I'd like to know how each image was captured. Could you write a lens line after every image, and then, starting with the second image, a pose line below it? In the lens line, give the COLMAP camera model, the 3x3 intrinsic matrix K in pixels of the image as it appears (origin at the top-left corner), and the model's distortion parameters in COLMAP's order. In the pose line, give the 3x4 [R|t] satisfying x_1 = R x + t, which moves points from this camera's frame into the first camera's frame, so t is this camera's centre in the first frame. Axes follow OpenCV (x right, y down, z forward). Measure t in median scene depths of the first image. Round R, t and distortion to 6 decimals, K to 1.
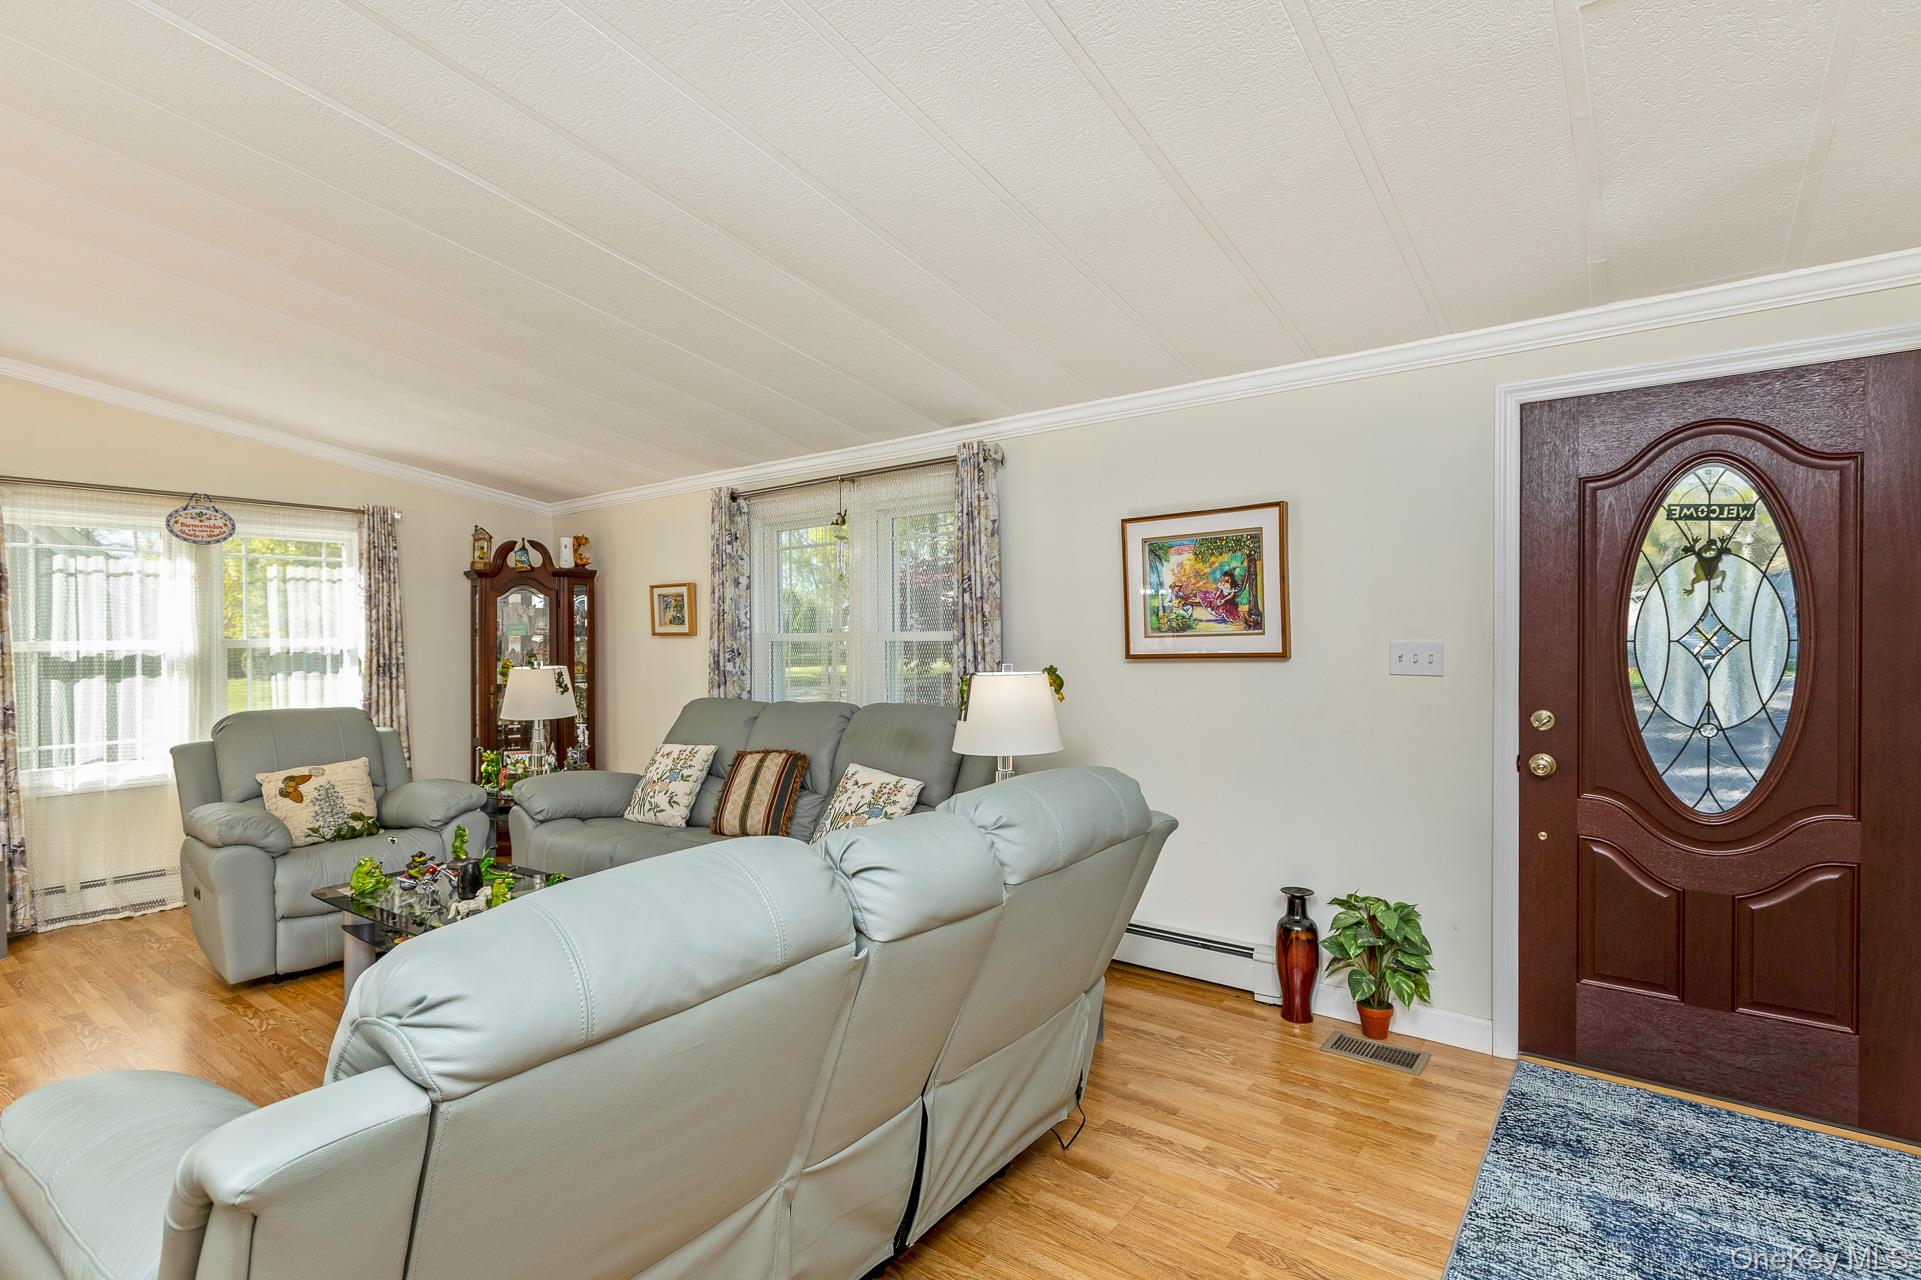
lens RADIAL K [[926.9, 0, 960.5], [0, 926.9, 640.0], [0, 0, 1]] dist [-0.002986, -0.000500]
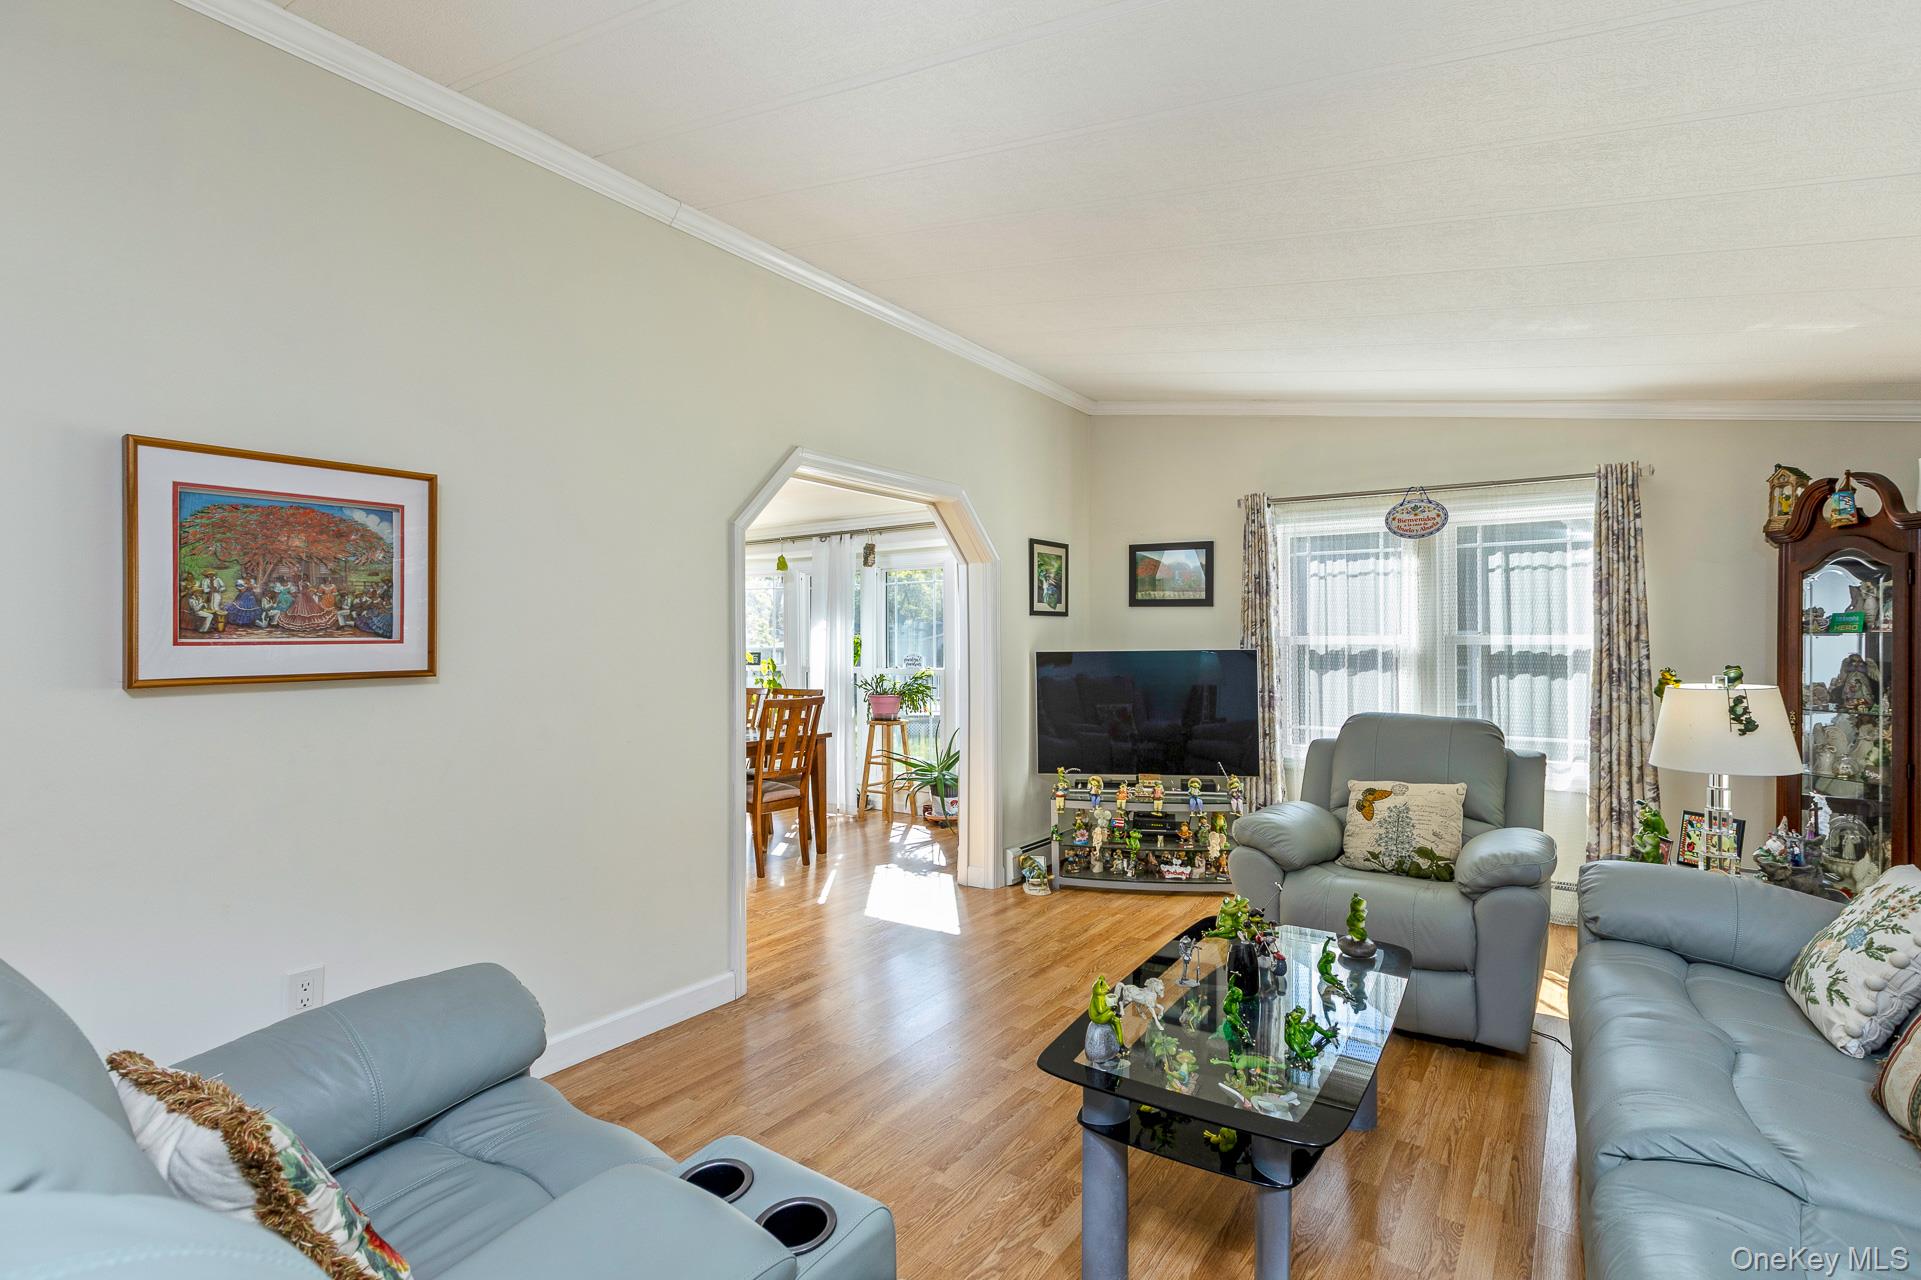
lens RADIAL K [[888.3, 0, 929.5], [0, 888.3, 639.3], [0, 0, 1]] dist [0.002570, 0.000233]
pose [[0.033627, 0.009528, -0.999389, 0.111598], [-0.006651, 0.999935, 0.009310, -0.002542], [0.999412, 0.006334, 0.033688, 0.501545]]
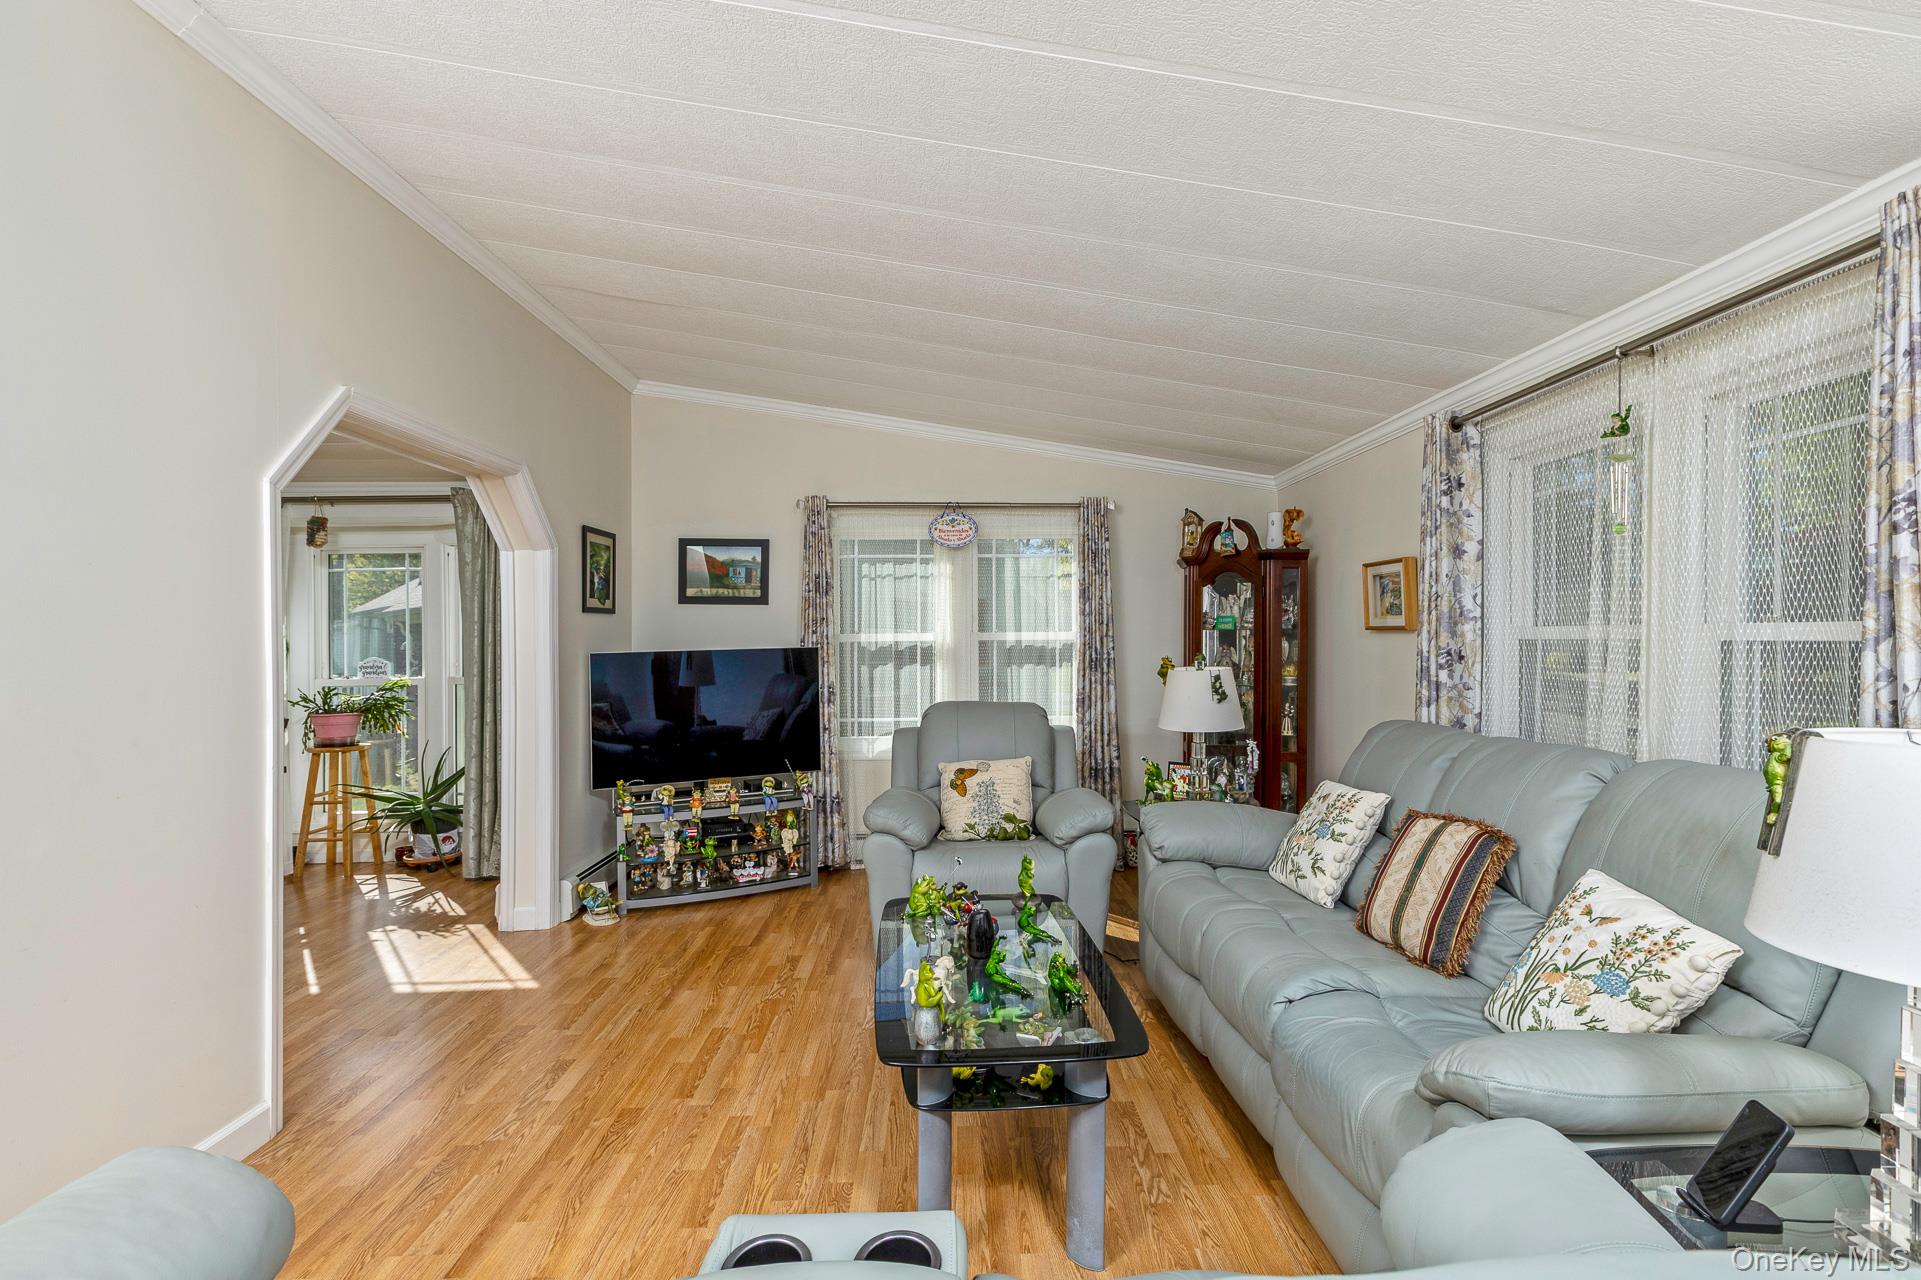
lens RADIAL K [[933.4, 0, 949.7], [0, 933.4, 635.7], [0, 0, 1]] dist [0.002785, 0.001316]
pose [[0.624193, 0.005216, -0.781253, 0.063066], [-0.003043, 0.999986, 0.004245, -0.002742], [0.781264, -0.000273, 0.624200, 0.323878]]
